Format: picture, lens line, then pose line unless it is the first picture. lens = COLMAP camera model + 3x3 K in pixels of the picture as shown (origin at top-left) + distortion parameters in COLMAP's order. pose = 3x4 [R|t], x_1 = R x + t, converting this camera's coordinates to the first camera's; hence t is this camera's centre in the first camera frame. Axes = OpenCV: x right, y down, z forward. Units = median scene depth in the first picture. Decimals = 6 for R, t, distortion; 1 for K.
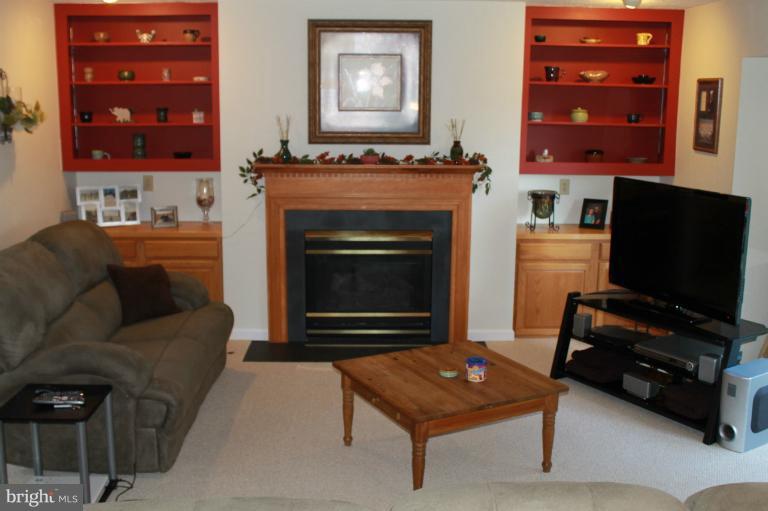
lens RADIAL K [[836.5, 0, 384.0], [0, 836.5, 255.5], [0, 0, 1]] dist [-0.084135, 0.021392]
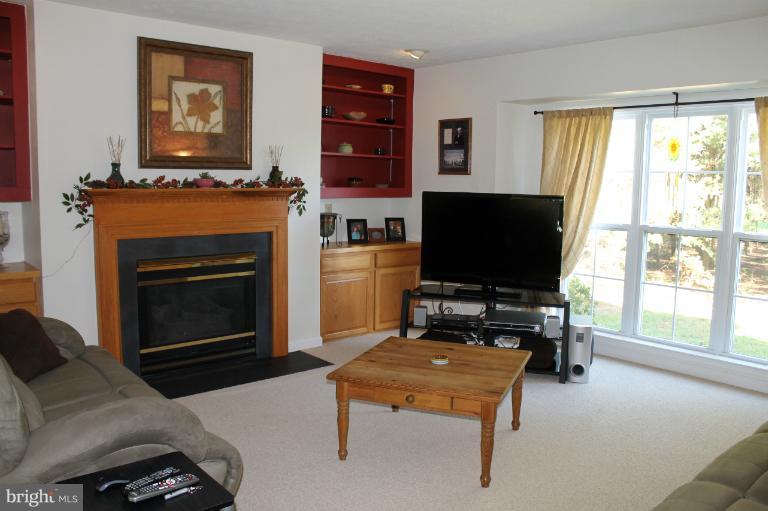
lens RADIAL K [[641.7, 0, 384.0], [0, 641.7, 255.5], [0, 0, 1]] dist [-0.096096, 0.017454]
pose [[0.769779, -0.073579, 0.634056, -0.333783], [0.116569, 0.992834, -0.026307, 0.014869], [-0.627577, 0.094162, 0.772839, 0.284499]]
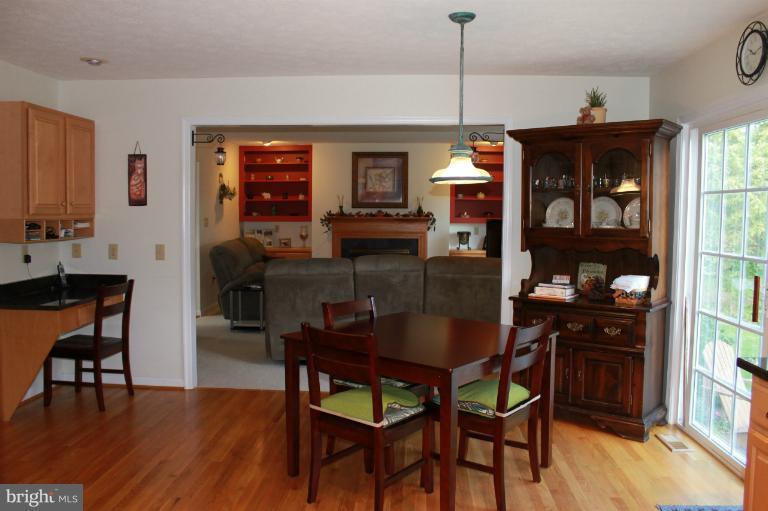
lens RADIAL K [[641.7, 0, 384.0], [0, 641.7, 255.5], [0, 0, 1]] dist [-0.096096, 0.017454]
pose [[0.997619, 0.001228, -0.068961, 0.108669], [-0.009832, 0.992164, -0.124558, 0.196776], [0.068267, 0.124939, 0.989813, -0.636838]]
